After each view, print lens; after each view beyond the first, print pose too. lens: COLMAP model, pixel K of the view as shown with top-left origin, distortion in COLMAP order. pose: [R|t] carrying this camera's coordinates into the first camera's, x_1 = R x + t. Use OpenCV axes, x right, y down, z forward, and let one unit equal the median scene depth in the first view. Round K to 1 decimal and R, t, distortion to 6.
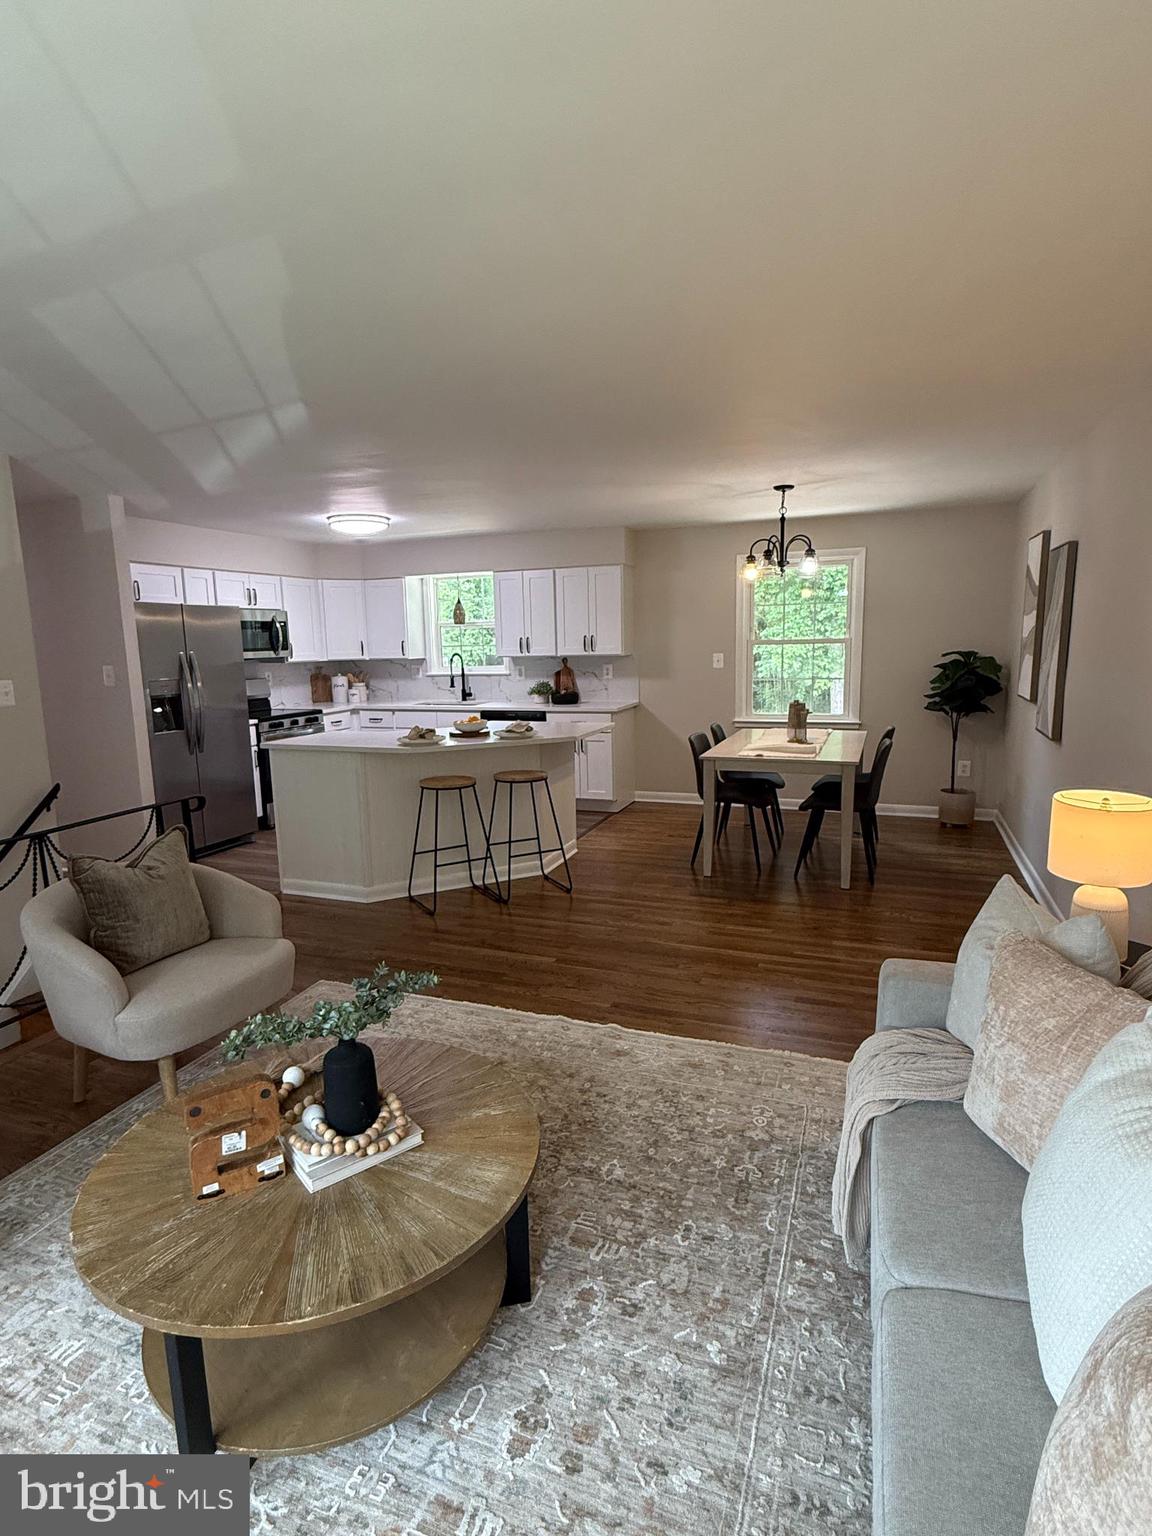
lens RADIAL K [[785.4, 0, 576.0], [0, 785.4, 768.0], [0, 0, 1]] dist [0.022423, -0.000045]
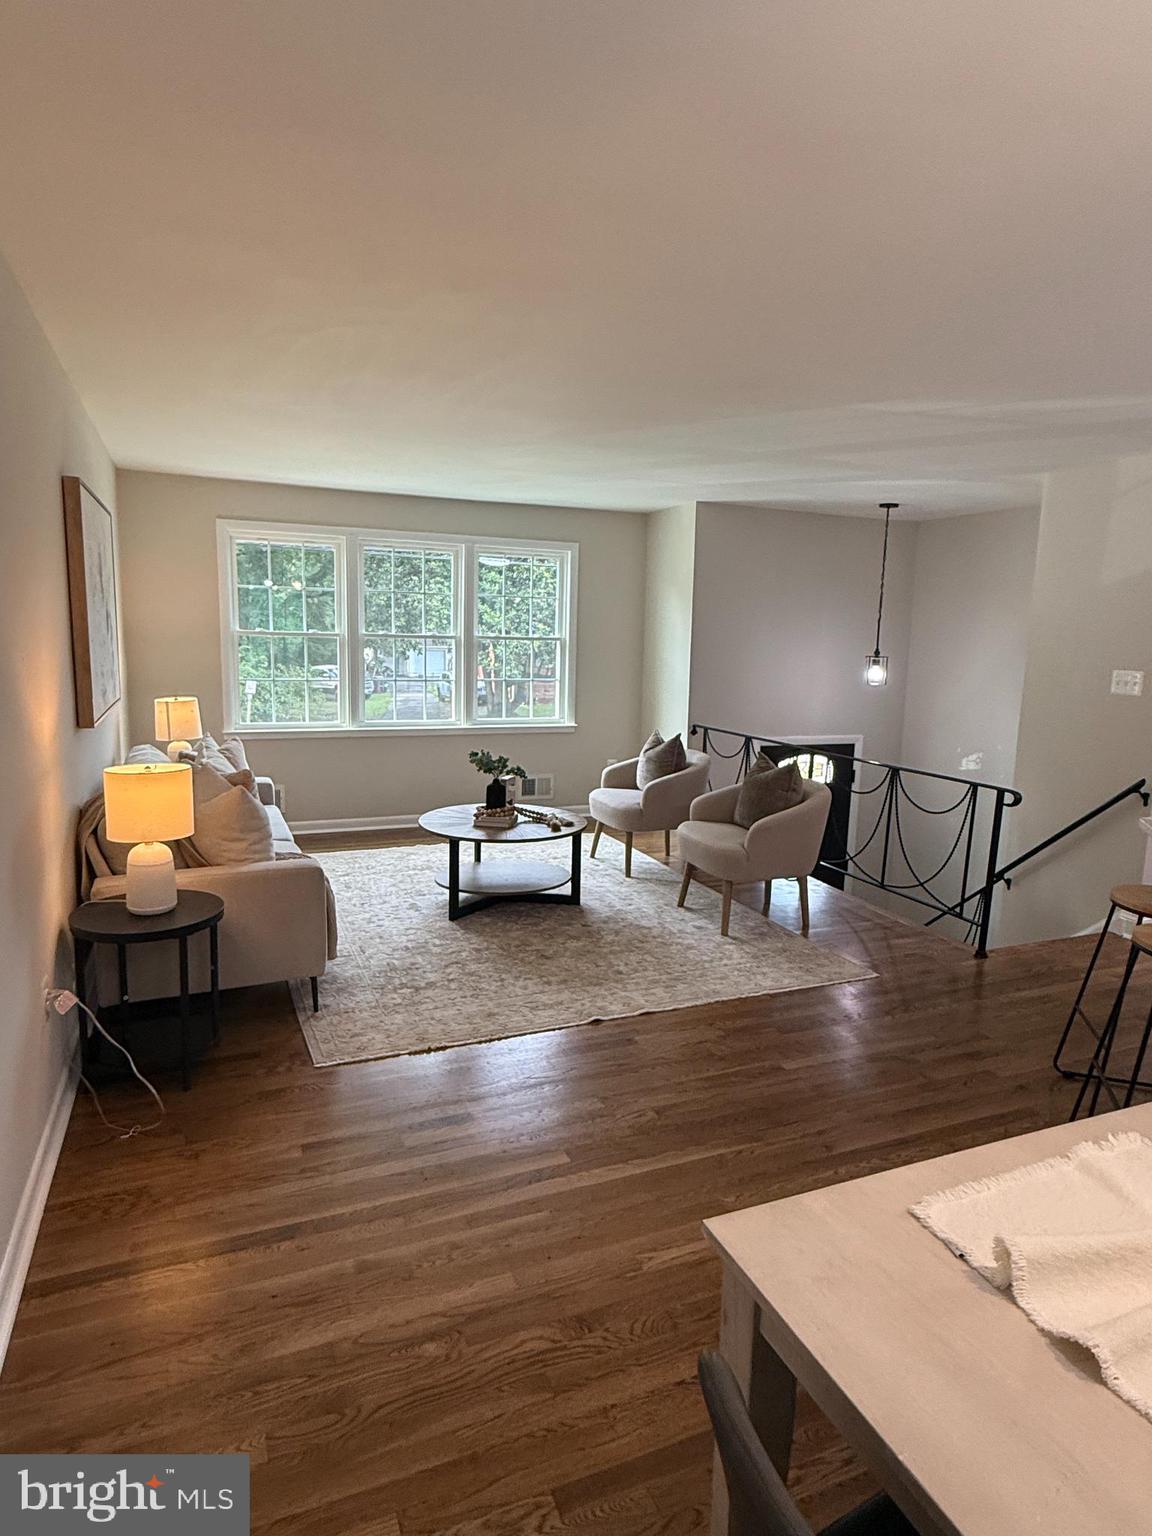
lens RADIAL K [[890.8, 0, 576.0], [0, 890.8, 768.0], [0, 0, 1]] dist [0.001429, 0.000216]
pose [[-0.720815, 0.108283, -0.684617, 0.682922], [-0.118646, 0.953868, 0.275788, -0.240457], [0.682897, 0.280020, -0.674715, 1.415831]]
